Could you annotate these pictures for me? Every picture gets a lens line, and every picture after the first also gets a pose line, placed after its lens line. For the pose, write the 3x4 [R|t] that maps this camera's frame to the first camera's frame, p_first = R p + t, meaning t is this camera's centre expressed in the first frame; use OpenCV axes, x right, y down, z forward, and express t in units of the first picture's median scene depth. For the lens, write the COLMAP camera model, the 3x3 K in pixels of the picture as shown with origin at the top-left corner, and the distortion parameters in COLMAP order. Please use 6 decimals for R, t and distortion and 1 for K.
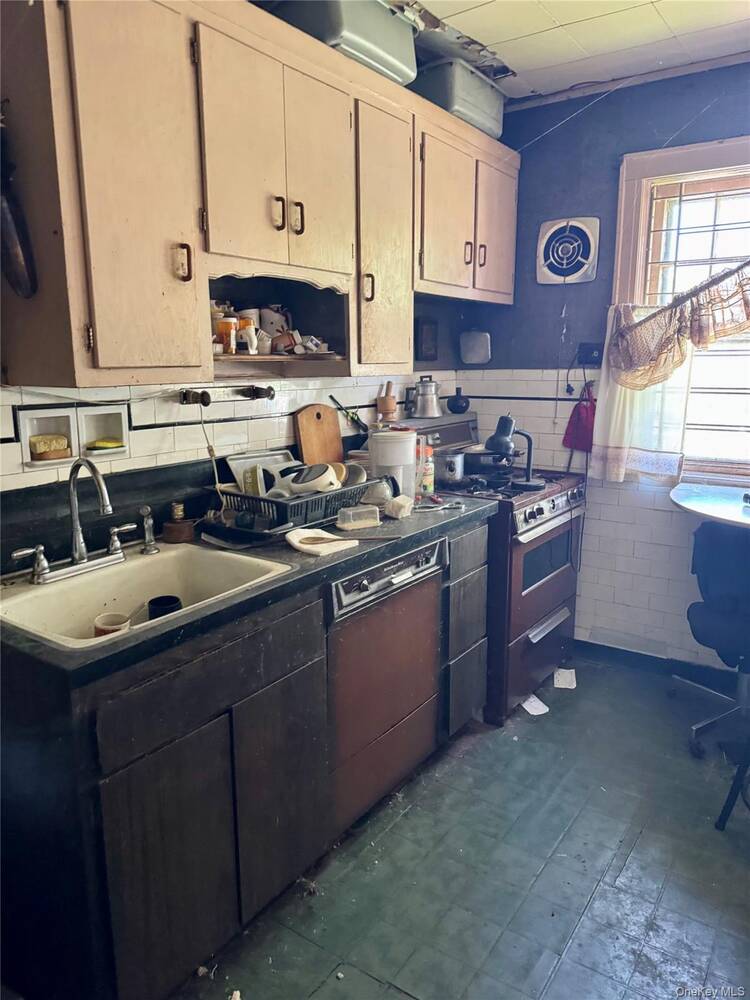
lens RADIAL K [[712.1, 0, 378.3], [0, 712.1, 510.3], [0, 0, 1]] dist [0.038325, -0.052618]
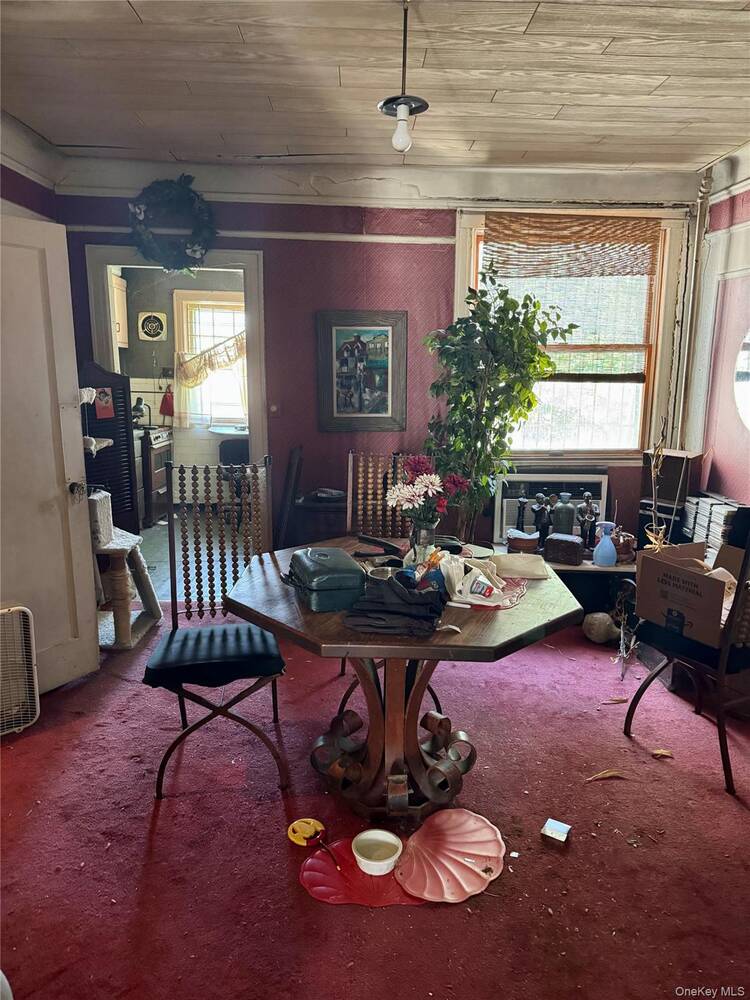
lens RADIAL K [[712.1, 0, 382.4], [0, 712.1, 501.2], [0, 0, 1]] dist [0.038325, -0.052618]
pose [[0.807871, -0.091885, 0.582152, -0.514574], [0.103777, 0.994516, 0.012956, 0.229347], [-0.580150, 0.049948, 0.812976, -1.222876]]
